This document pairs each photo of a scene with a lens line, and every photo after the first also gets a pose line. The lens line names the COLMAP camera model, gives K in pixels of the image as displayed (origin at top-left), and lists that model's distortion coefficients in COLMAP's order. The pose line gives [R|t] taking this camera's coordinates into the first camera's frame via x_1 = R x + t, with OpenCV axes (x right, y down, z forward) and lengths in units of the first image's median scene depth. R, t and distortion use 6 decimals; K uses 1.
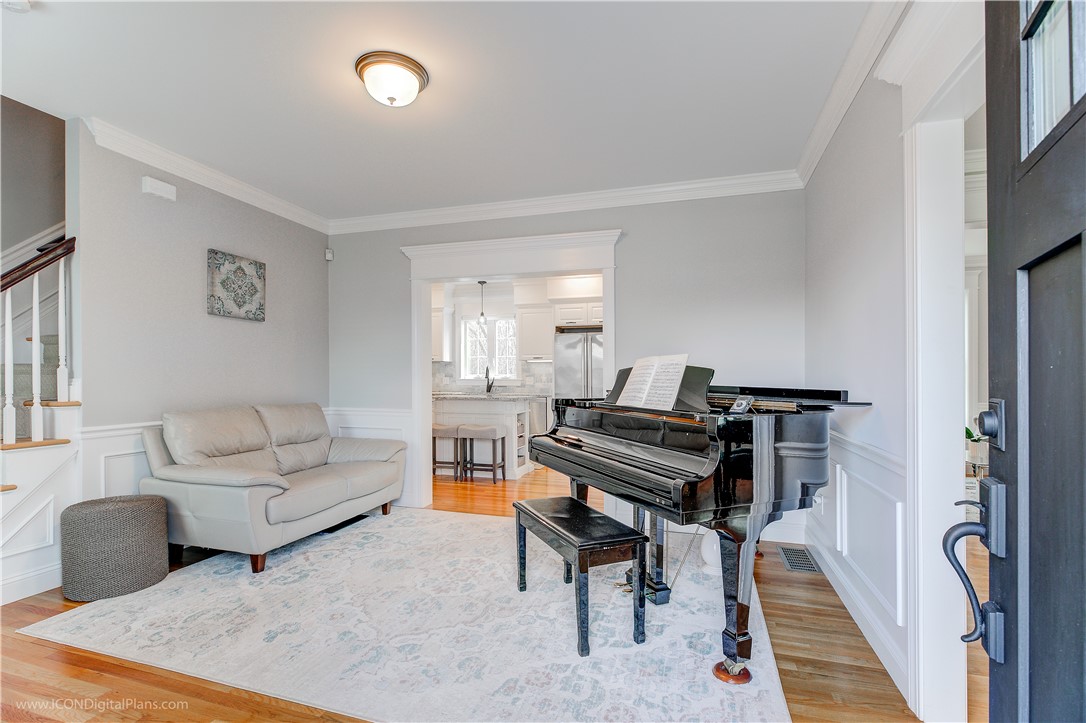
lens RADIAL K [[498.4, 0, 548.0], [0, 498.4, 367.6], [0, 0, 1]] dist [-0.000683, -0.000116]
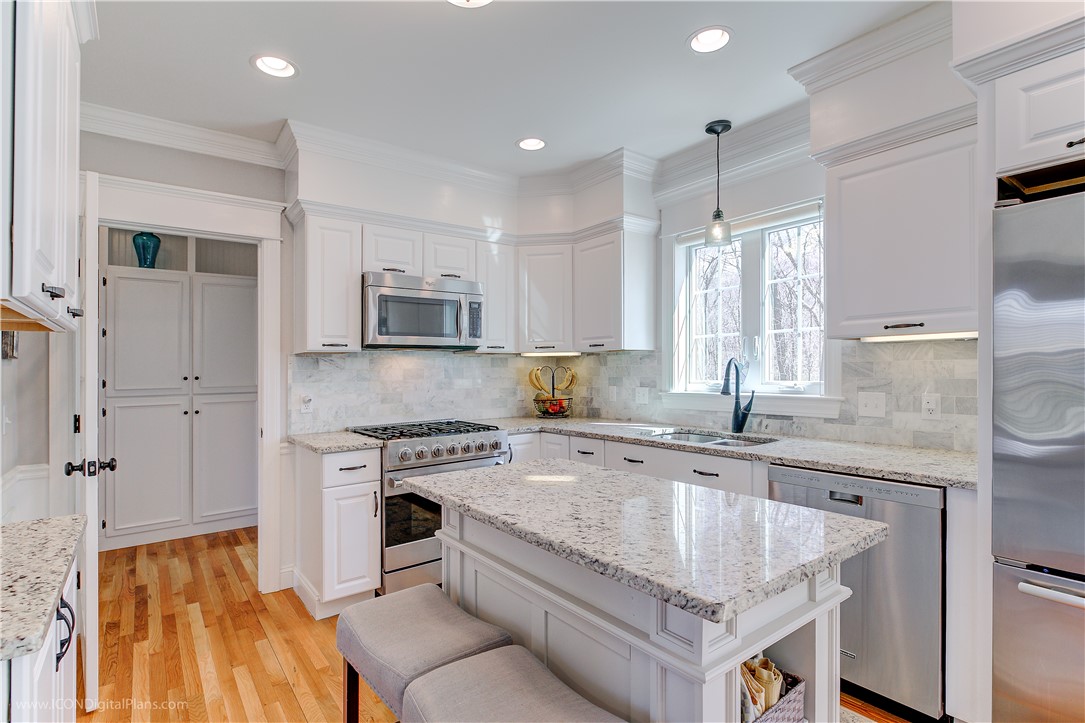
lens RADIAL K [[532.7, 0, 542.8], [0, 532.7, 369.5], [0, 0, 1]] dist [-0.004509, 0.000788]
pose [[0.812077, -0.010123, -0.583463, -0.012020], [0.025873, 0.999491, 0.018669, -0.006359], [0.582977, -0.030256, 0.811925, 0.702387]]
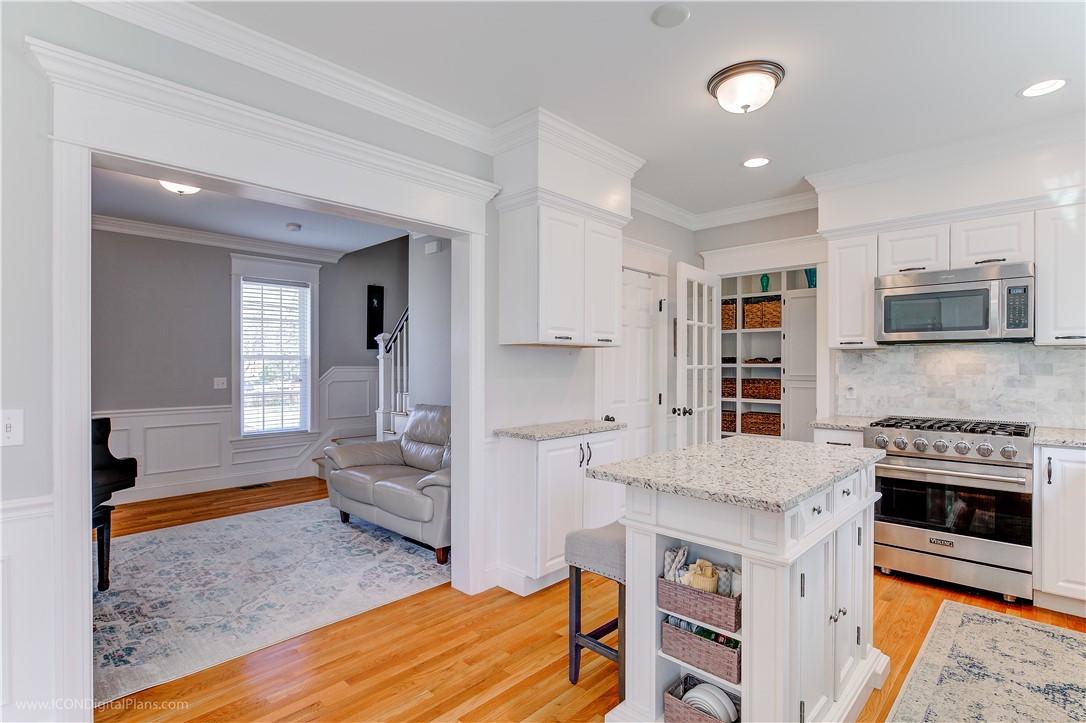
lens RADIAL K [[533.2, 0, 538.2], [0, 533.2, 365.2], [0, 0, 1]] dist [-0.004509, 0.000788]
pose [[-0.461640, -0.001644, -0.887066, 0.206523], [0.015924, 0.999822, -0.010140, -0.000231], [0.886925, -0.018807, -0.461531, 0.929420]]
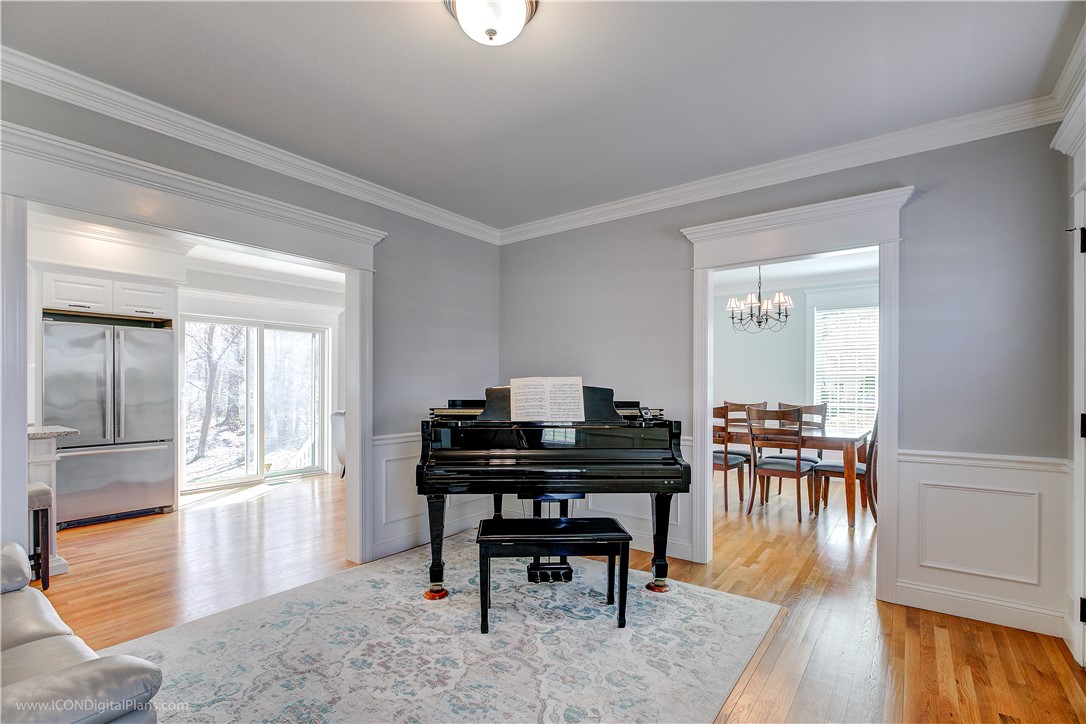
lens RADIAL K [[498.4, 0, 533.6], [0, 498.4, 382.0], [0, 0, 1]] dist [-0.000683, -0.000116]
pose [[0.345969, -0.001149, 0.938245, -0.349400], [-0.016078, 0.999845, 0.007153, -0.007897], [-0.938108, -0.017559, 0.345897, 0.241003]]
